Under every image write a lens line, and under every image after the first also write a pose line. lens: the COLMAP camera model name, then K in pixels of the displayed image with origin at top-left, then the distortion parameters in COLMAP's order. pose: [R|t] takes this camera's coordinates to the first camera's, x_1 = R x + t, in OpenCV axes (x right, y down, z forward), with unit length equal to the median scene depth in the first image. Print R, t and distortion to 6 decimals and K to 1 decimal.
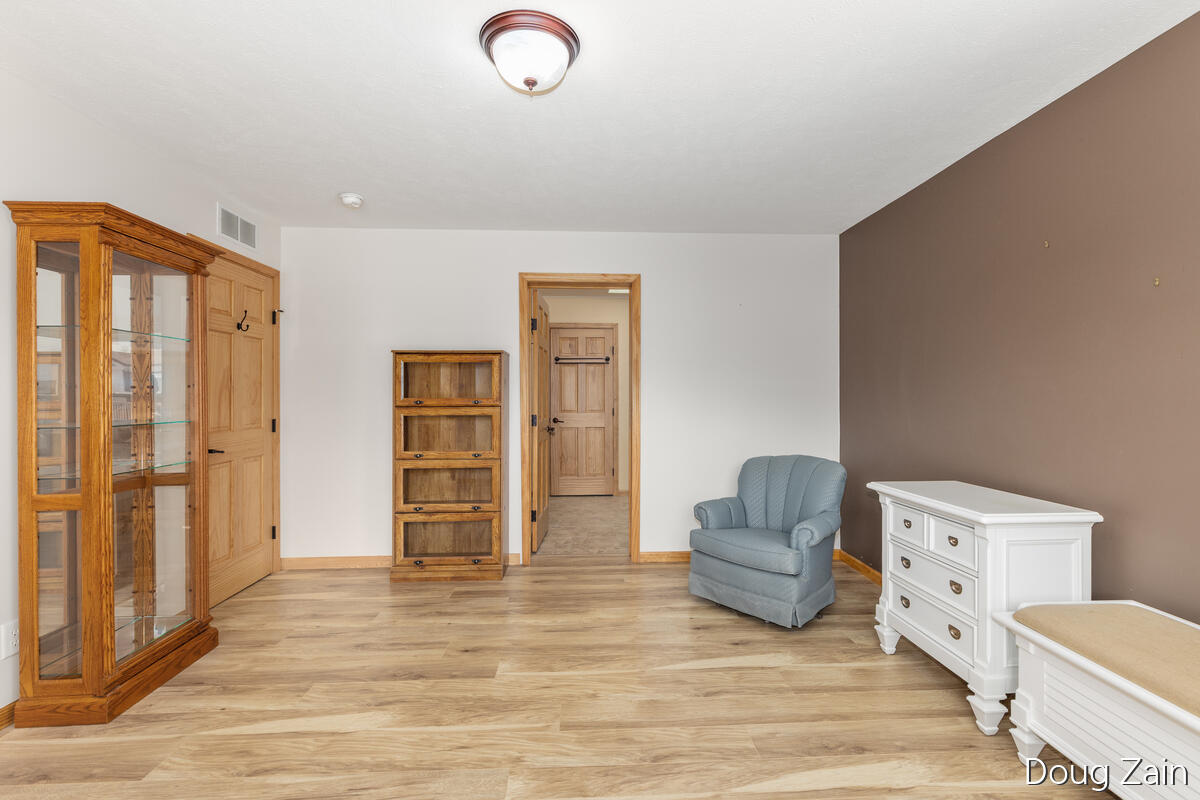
lens RADIAL K [[552.3, 0, 603.1], [0, 552.3, 399.7], [0, 0, 1]] dist [-0.000290, -0.000107]
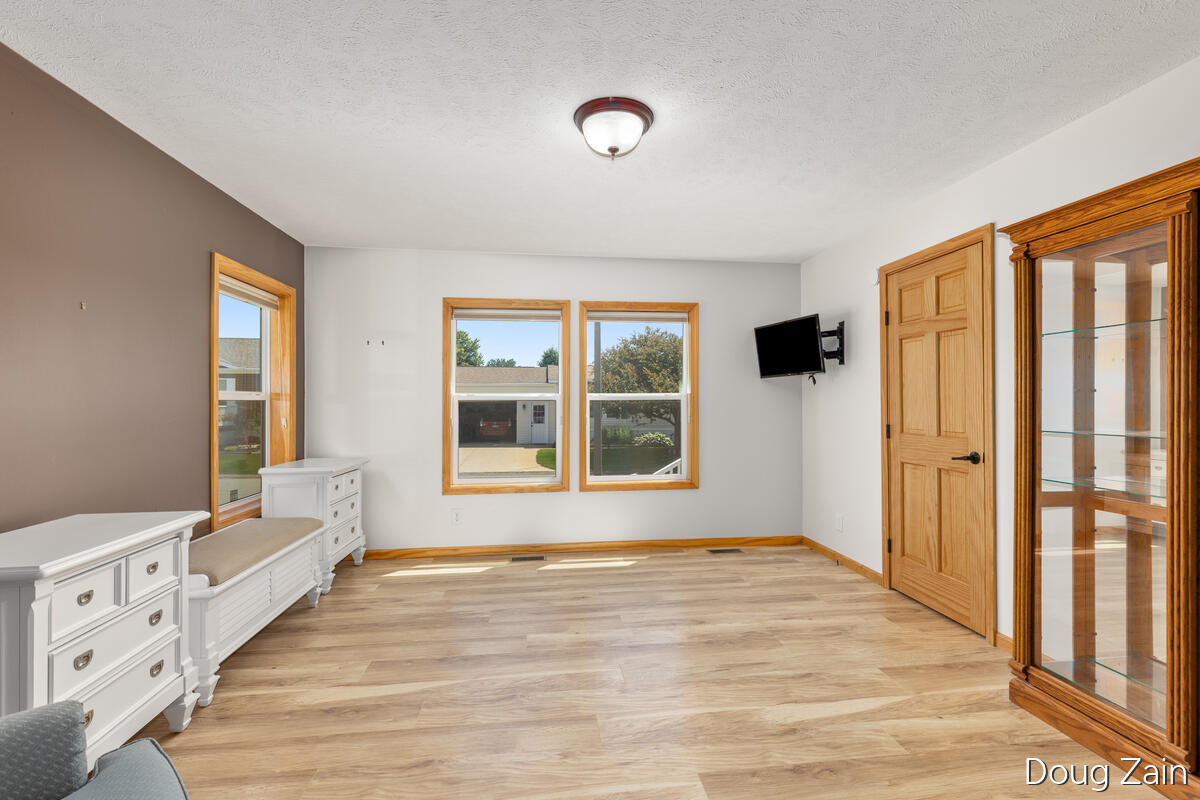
lens RADIAL K [[552.3, 0, 611.8], [0, 552.3, 397.6], [0, 0, 1]] dist [-0.000290, -0.000107]
pose [[-0.995309, 0.000835, -0.096746, -0.006023], [0.000943, 0.999999, -0.001067, -0.012269], [0.096745, -0.001154, -0.995309, 1.827129]]
